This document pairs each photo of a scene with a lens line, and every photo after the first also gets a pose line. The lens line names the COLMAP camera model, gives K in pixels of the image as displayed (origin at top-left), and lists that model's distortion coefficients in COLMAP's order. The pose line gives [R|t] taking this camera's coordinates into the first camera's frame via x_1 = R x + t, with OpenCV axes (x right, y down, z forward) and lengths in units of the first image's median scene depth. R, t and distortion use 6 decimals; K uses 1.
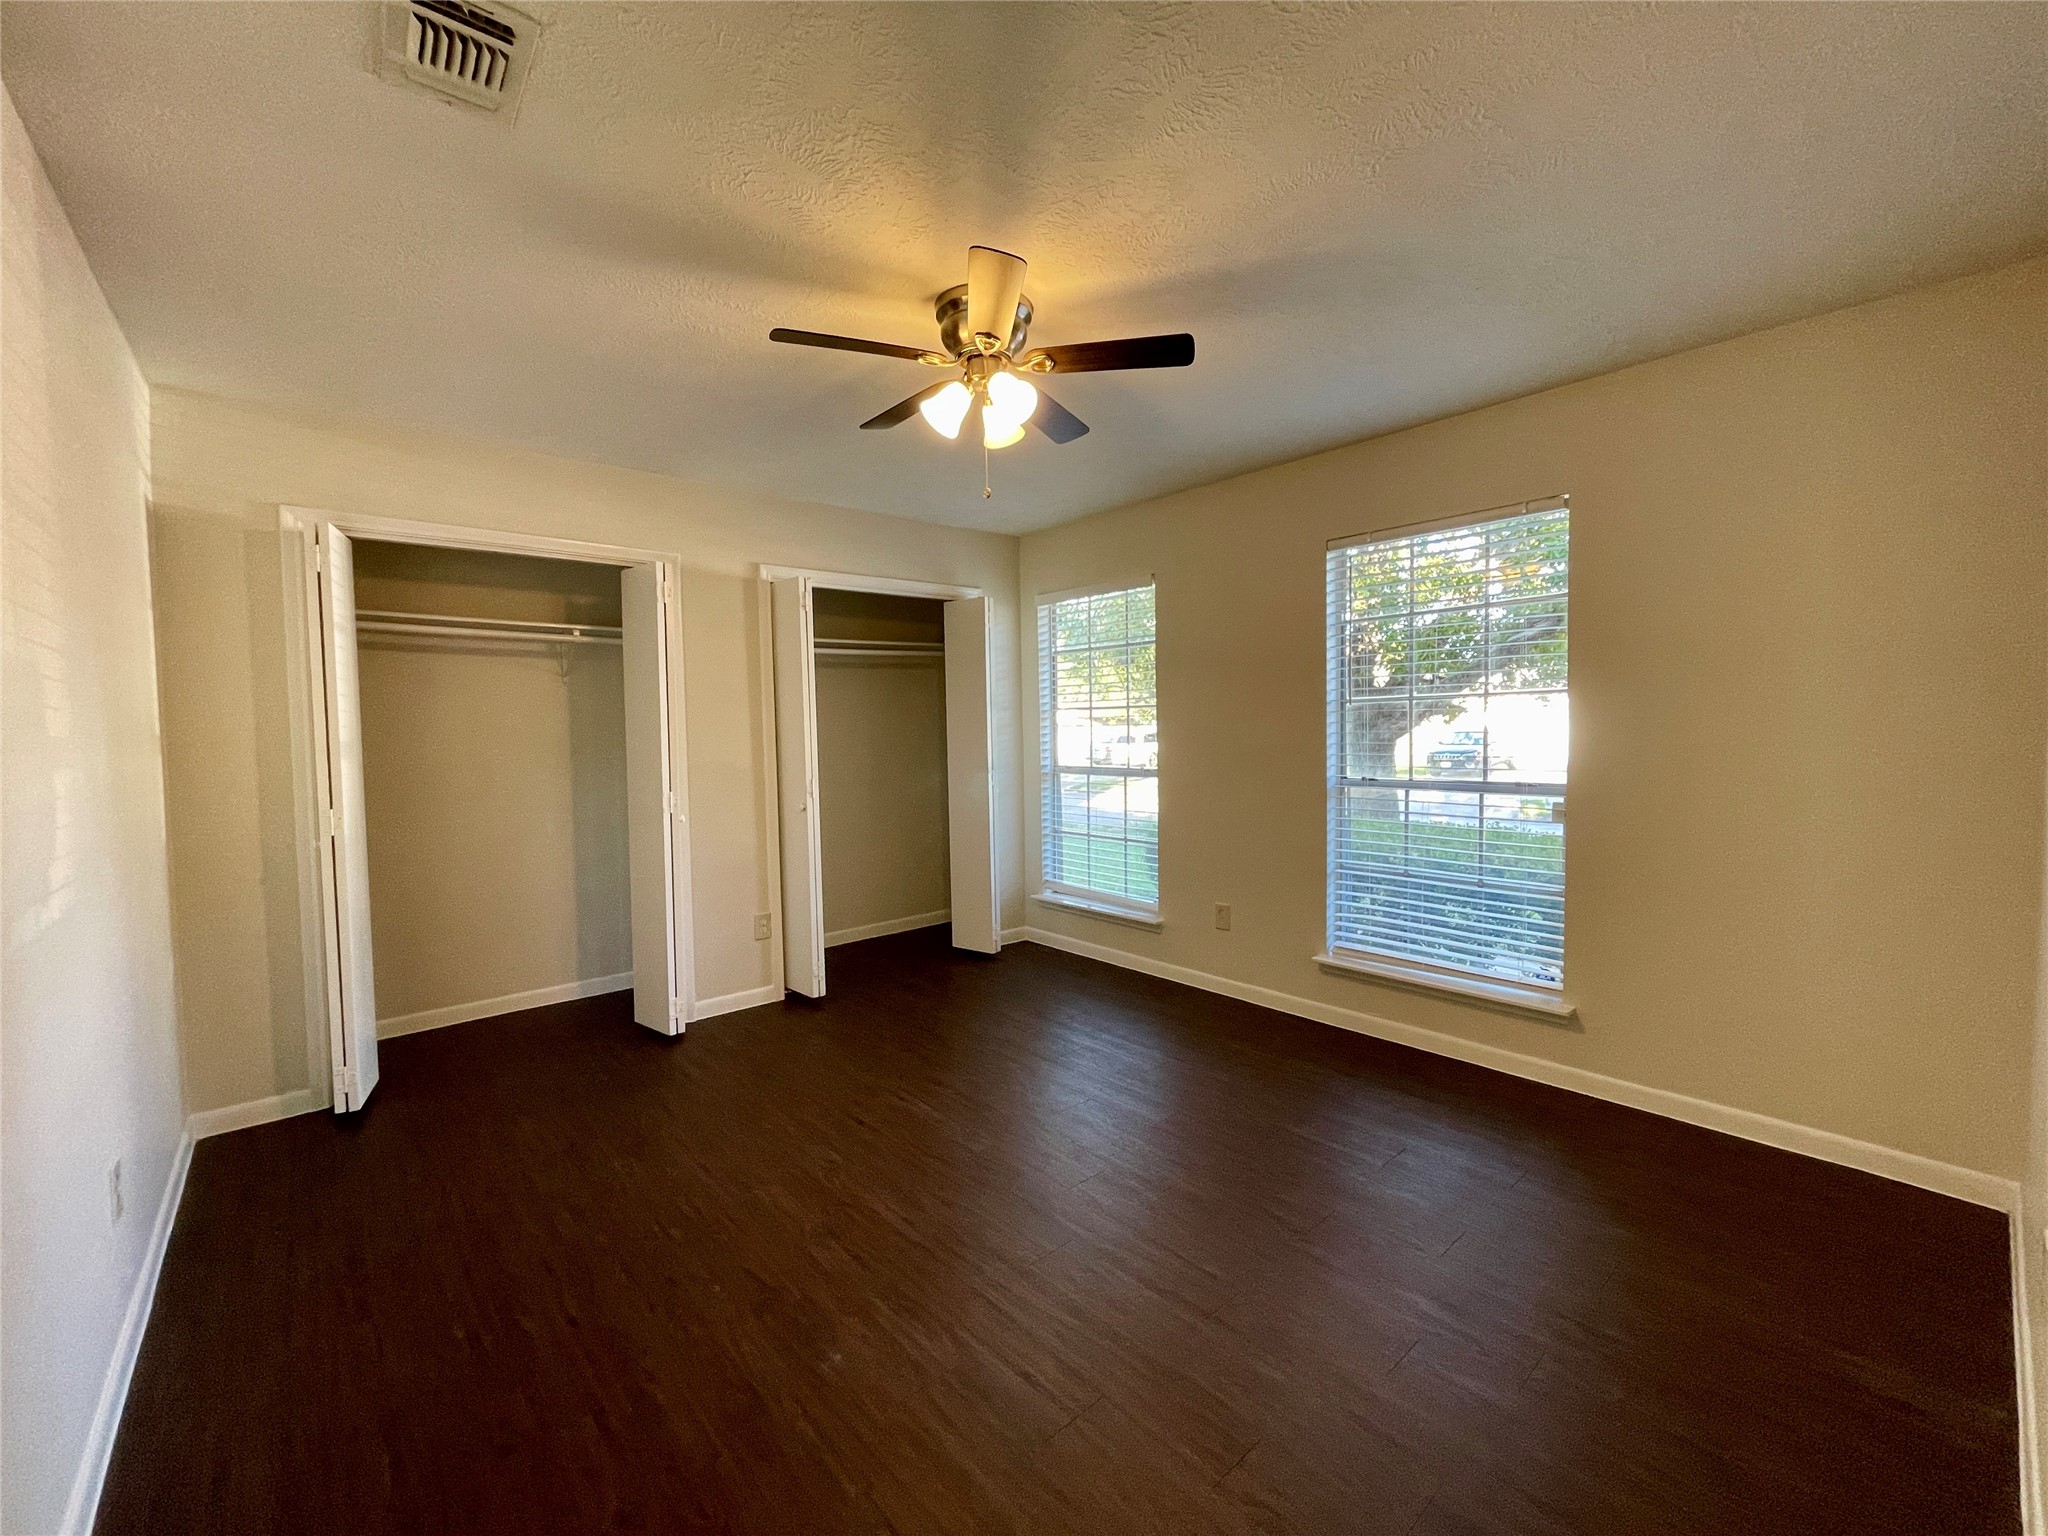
lens RADIAL K [[828.7, 0, 1018.9], [0, 828.7, 765.7], [0, 0, 1]] dist [-0.004103, 0.000728]
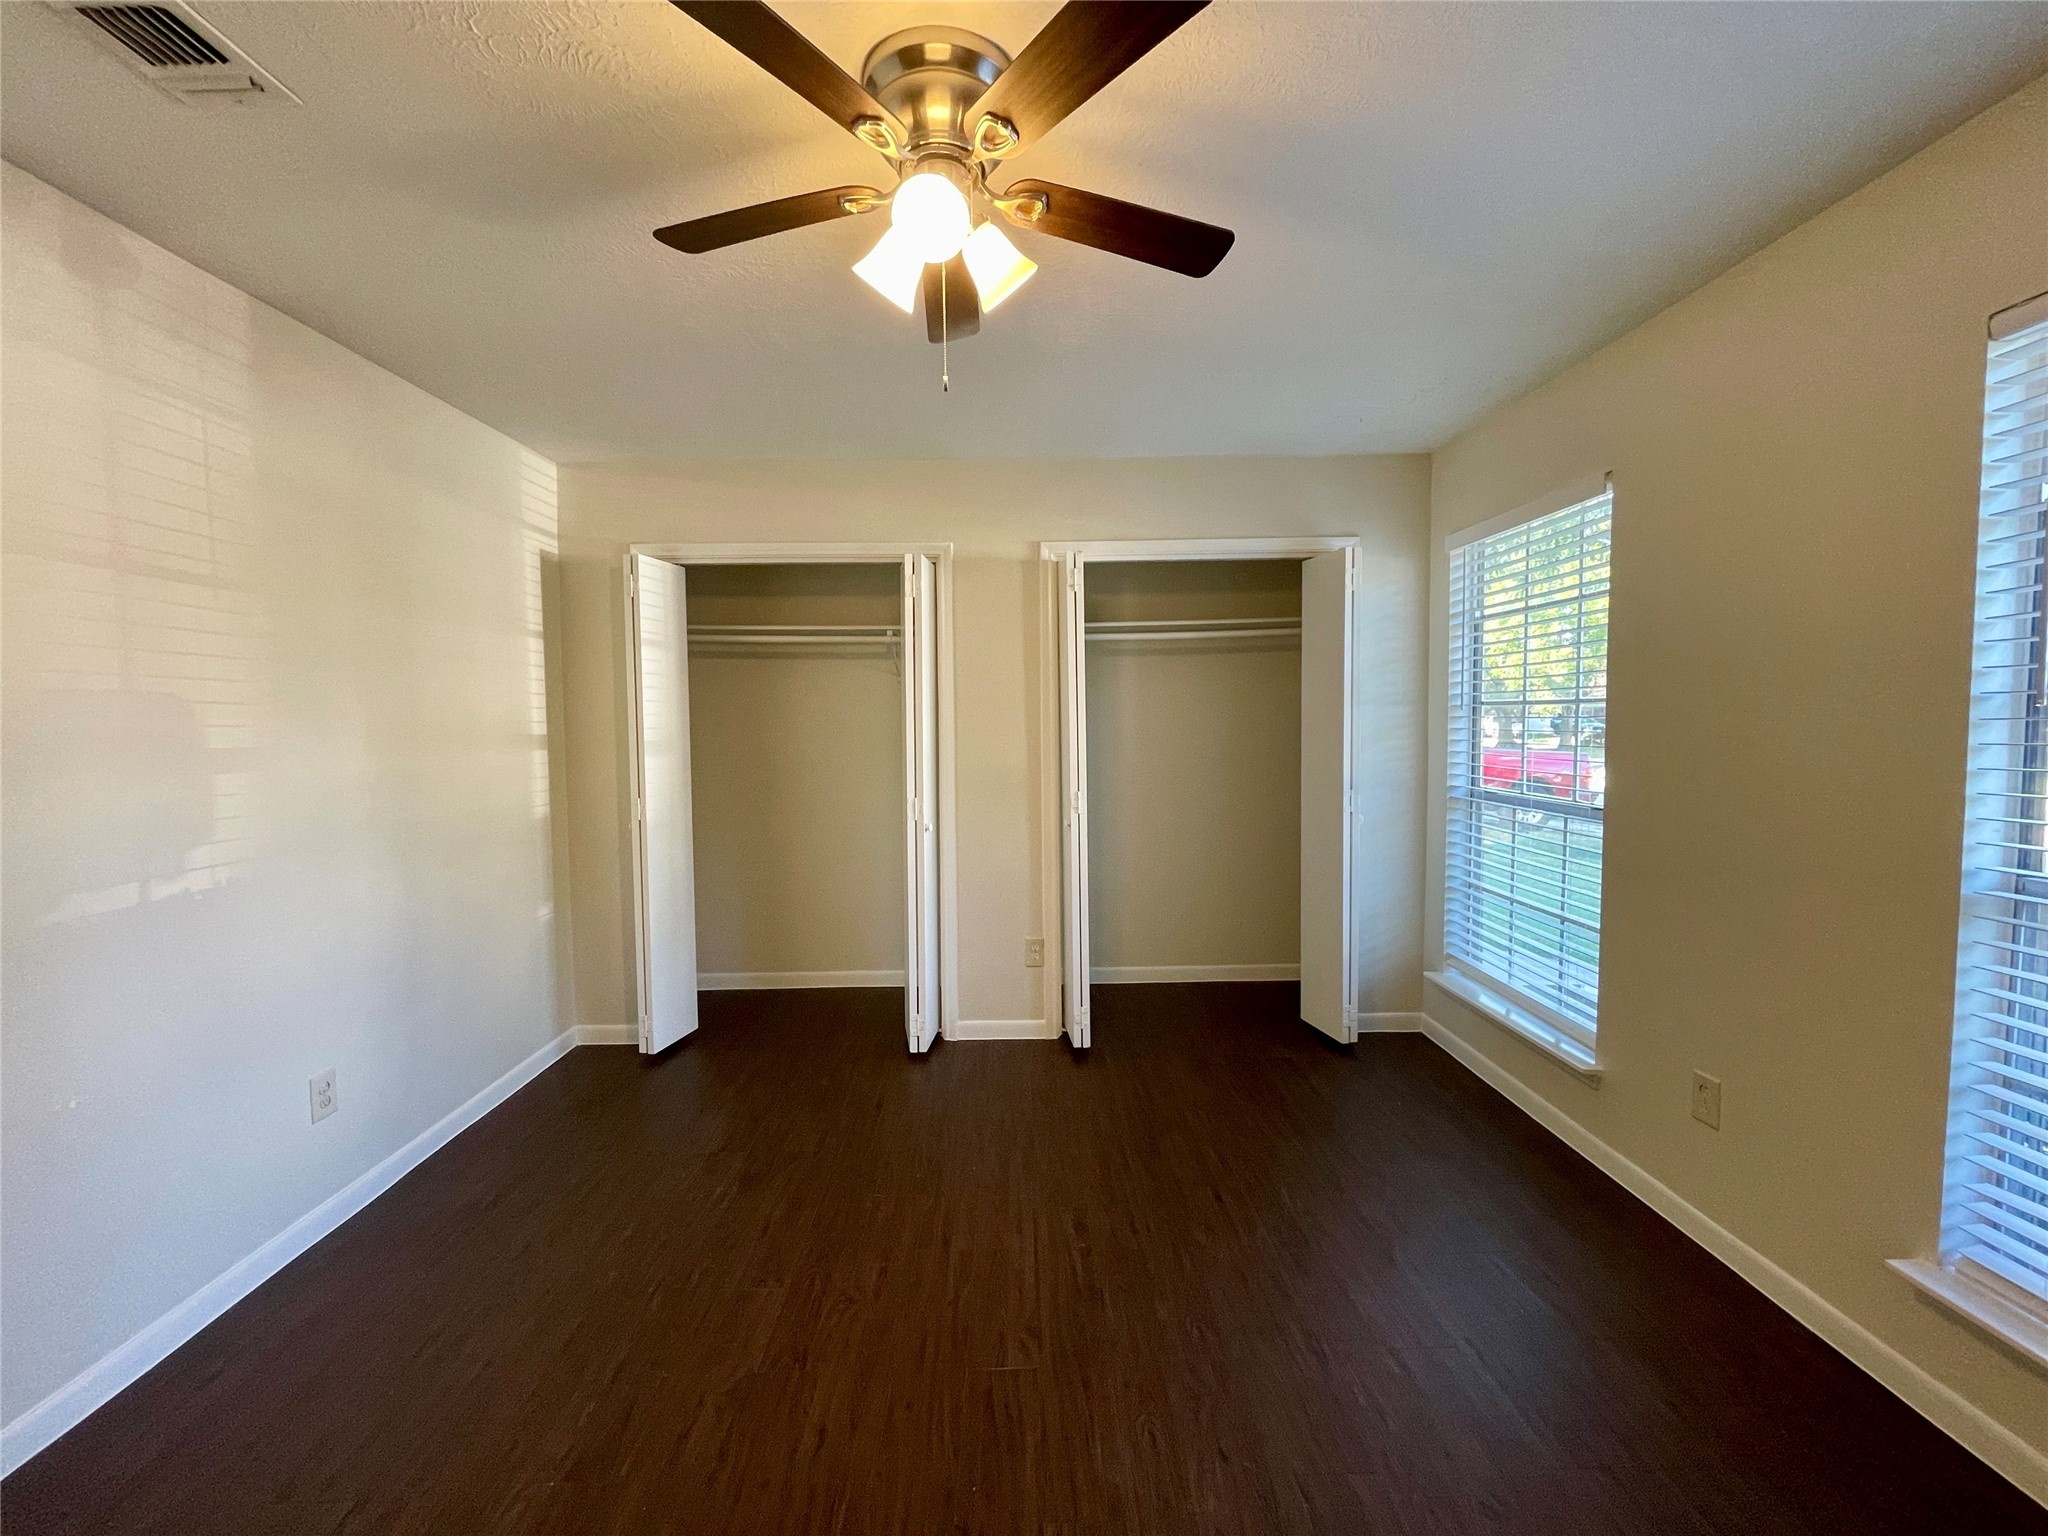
lens RADIAL K [[828.7, 0, 1026.2], [0, 828.7, 767.0], [0, 0, 1]] dist [-0.004103, 0.000728]
pose [[0.759829, 0.046779, -0.648438, 0.251051], [-0.032530, 0.998894, 0.033943, -0.034683], [0.649309, -0.004697, 0.760510, 0.318973]]
